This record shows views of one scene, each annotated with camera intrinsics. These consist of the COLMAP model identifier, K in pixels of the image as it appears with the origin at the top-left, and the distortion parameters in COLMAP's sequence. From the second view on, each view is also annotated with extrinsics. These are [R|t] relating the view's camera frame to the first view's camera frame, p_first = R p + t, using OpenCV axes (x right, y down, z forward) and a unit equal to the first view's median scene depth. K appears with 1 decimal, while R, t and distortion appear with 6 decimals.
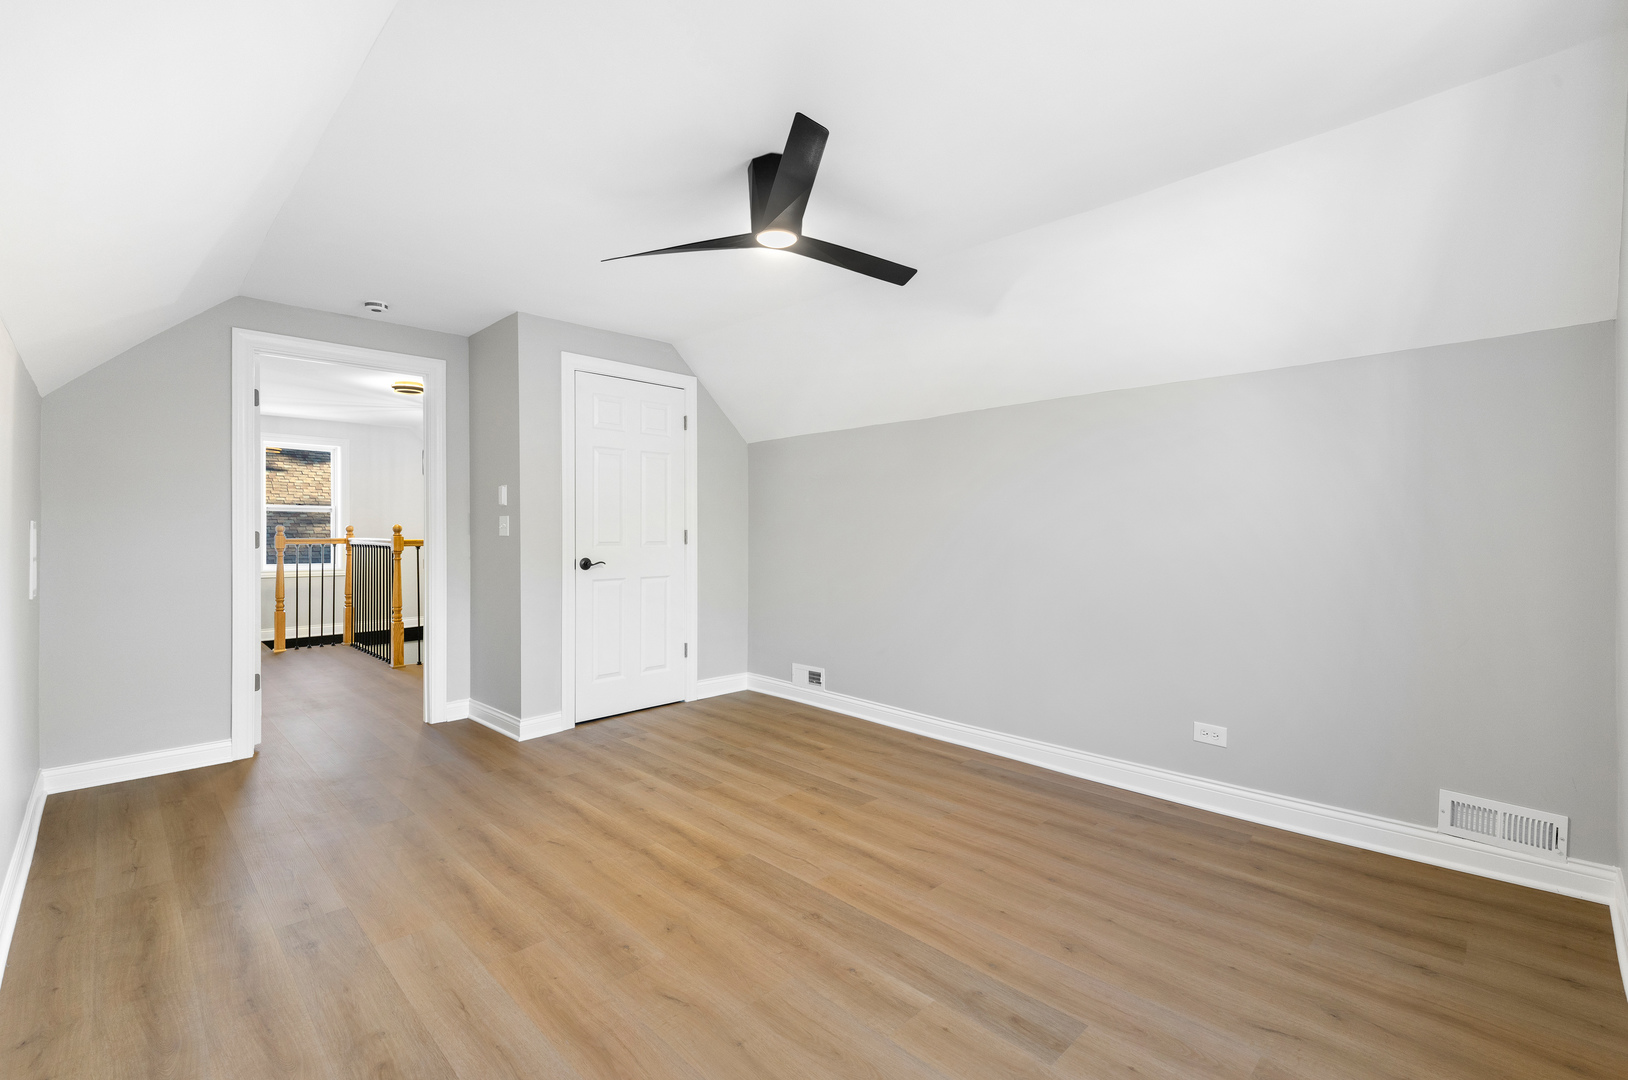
lens RADIAL K [[732.7, 0, 811.9], [0, 732.7, 516.0], [0, 0, 1]] dist [0.001357, -0.000250]
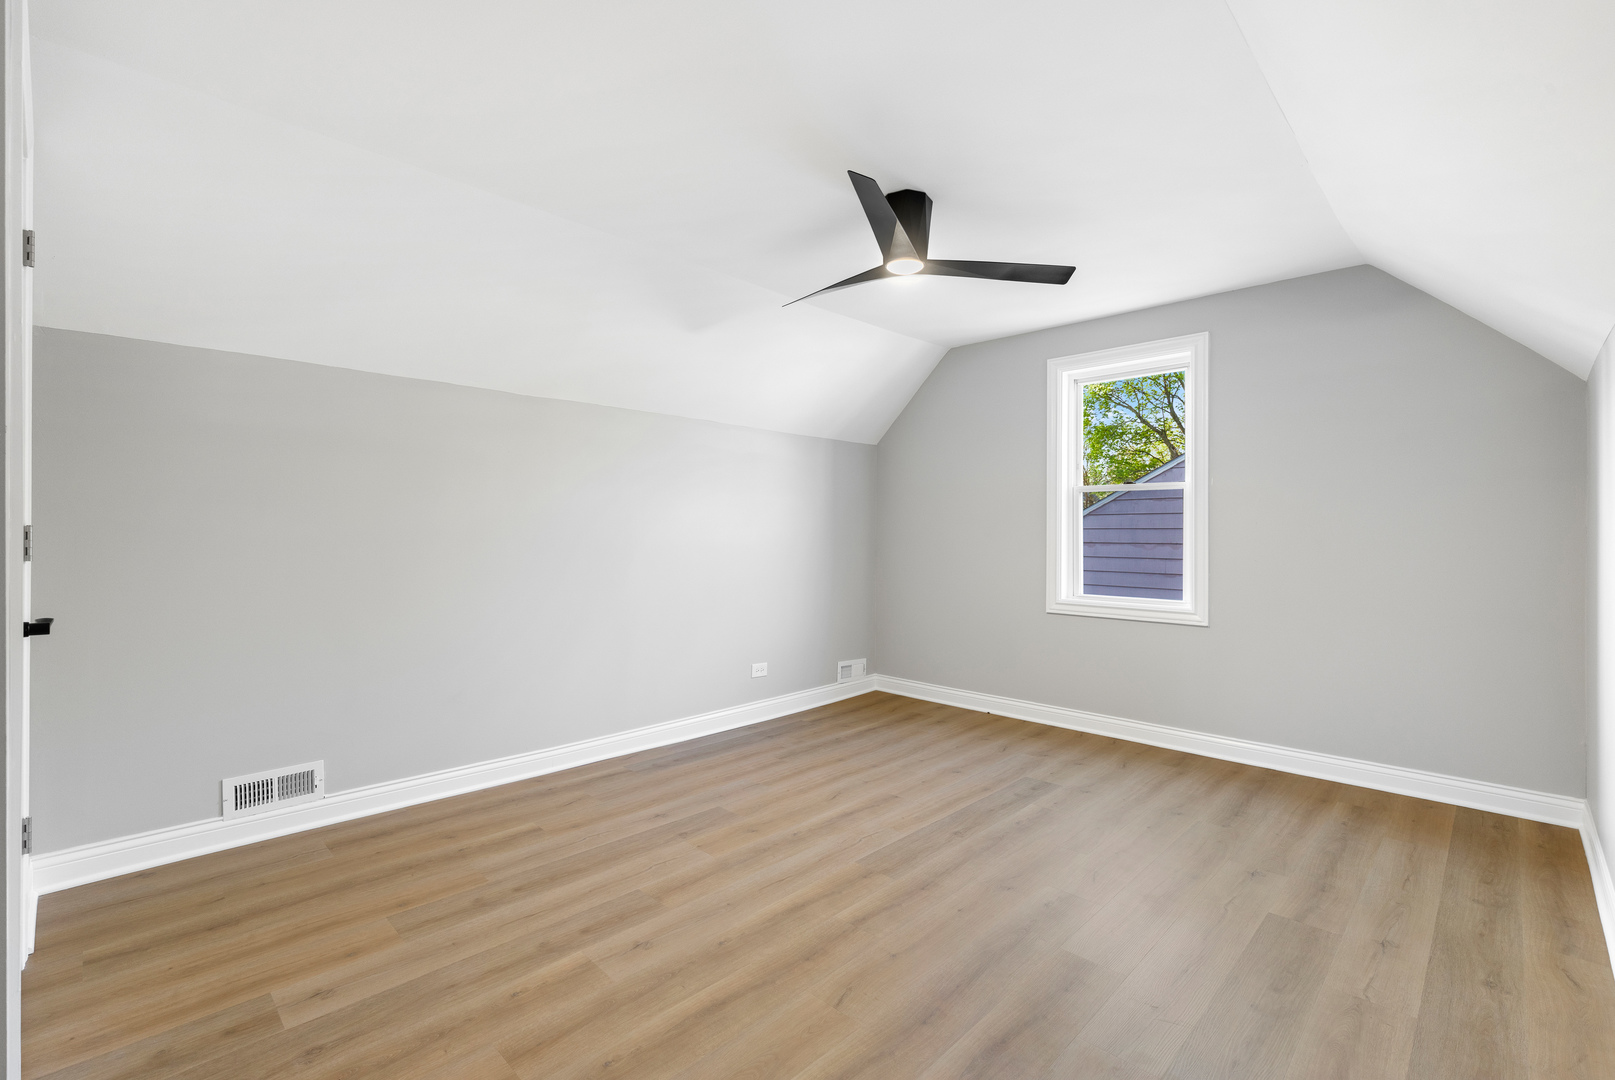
lens RADIAL K [[722.9, 0, 805.9], [0, 722.9, 523.1], [0, 0, 1]] dist [-0.002474, -0.001046]
pose [[-0.028683, 0.009836, 0.999540, -0.937965], [-0.018403, 0.999777, -0.010367, 0.016351], [-0.999419, -0.018692, -0.028495, 0.979762]]
